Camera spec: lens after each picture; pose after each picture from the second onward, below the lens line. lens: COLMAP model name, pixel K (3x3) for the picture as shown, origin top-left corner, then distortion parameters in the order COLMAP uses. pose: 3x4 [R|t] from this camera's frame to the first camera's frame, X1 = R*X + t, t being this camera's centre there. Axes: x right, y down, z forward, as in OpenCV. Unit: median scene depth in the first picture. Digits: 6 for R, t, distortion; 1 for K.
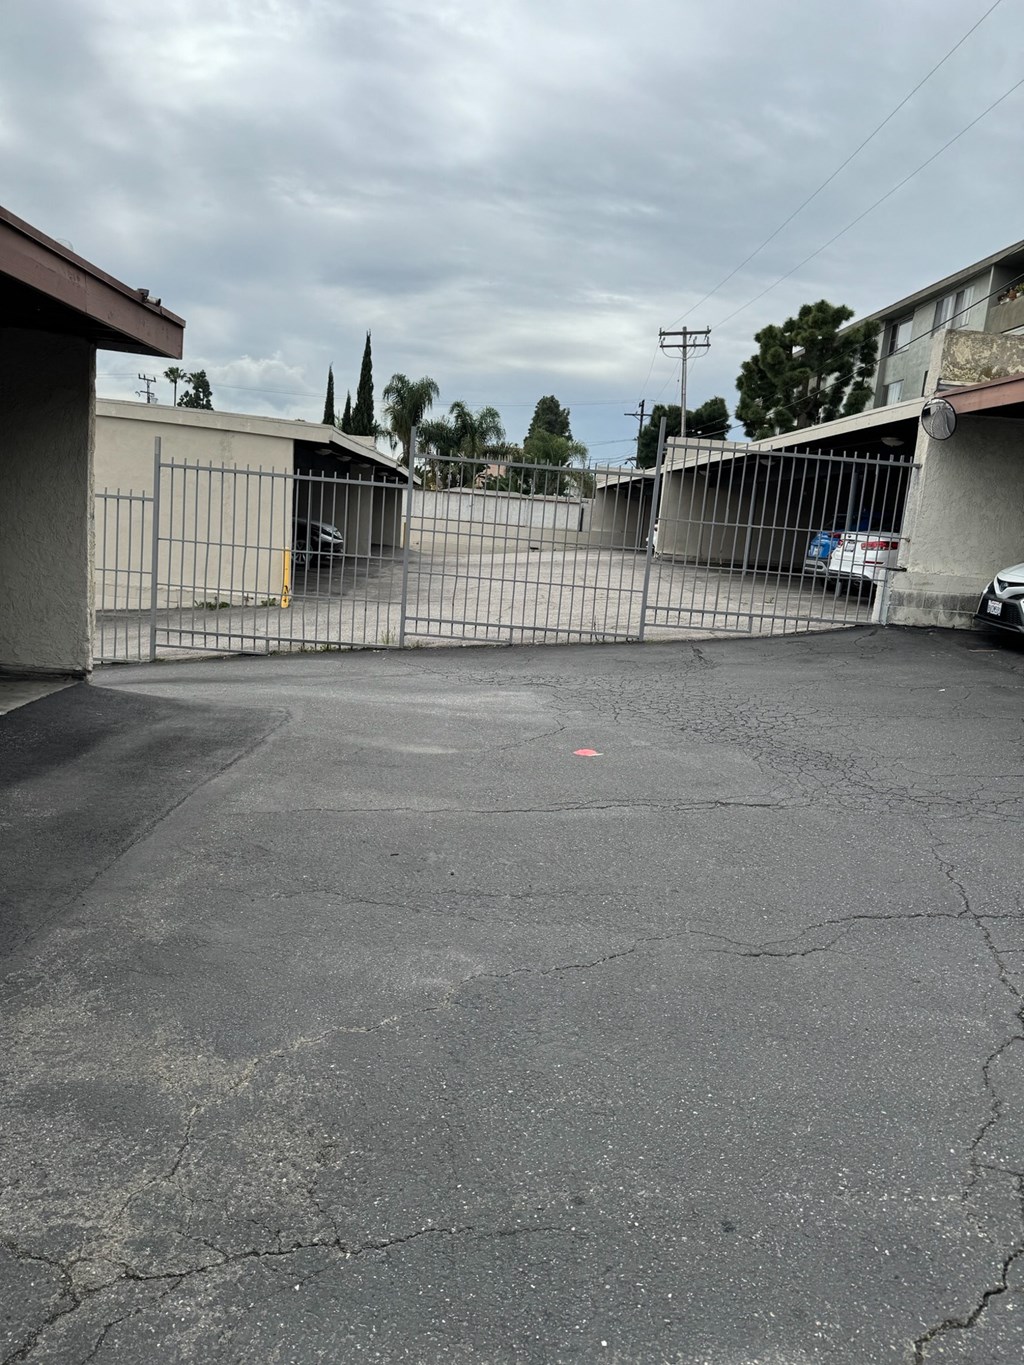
lens RADIAL K [[973.6, 0, 512.0], [0, 973.6, 682.5], [0, 0, 1]] dist [0.084302, -0.120168]
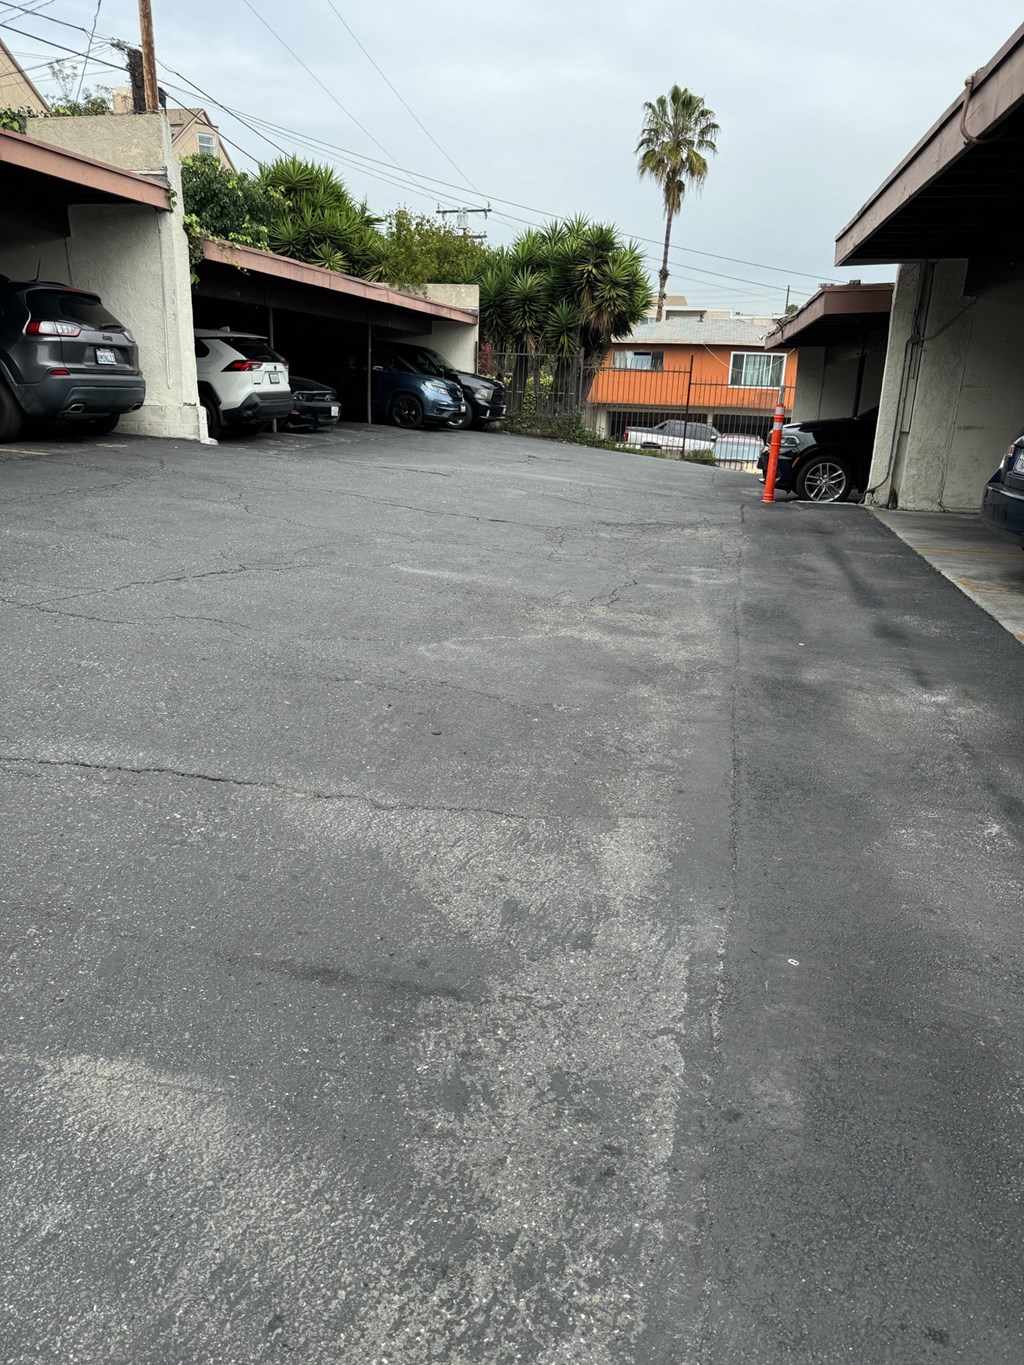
lens RADIAL K [[973.6, 0, 512.0], [0, 973.6, 682.5], [0, 0, 1]] dist [0.084302, -0.120168]
pose [[-0.967922, -0.170951, 0.184129, -0.399627], [-0.066708, 0.881394, 0.467648, -0.324671], [-0.242235, 0.440364, -0.864524, 2.023502]]
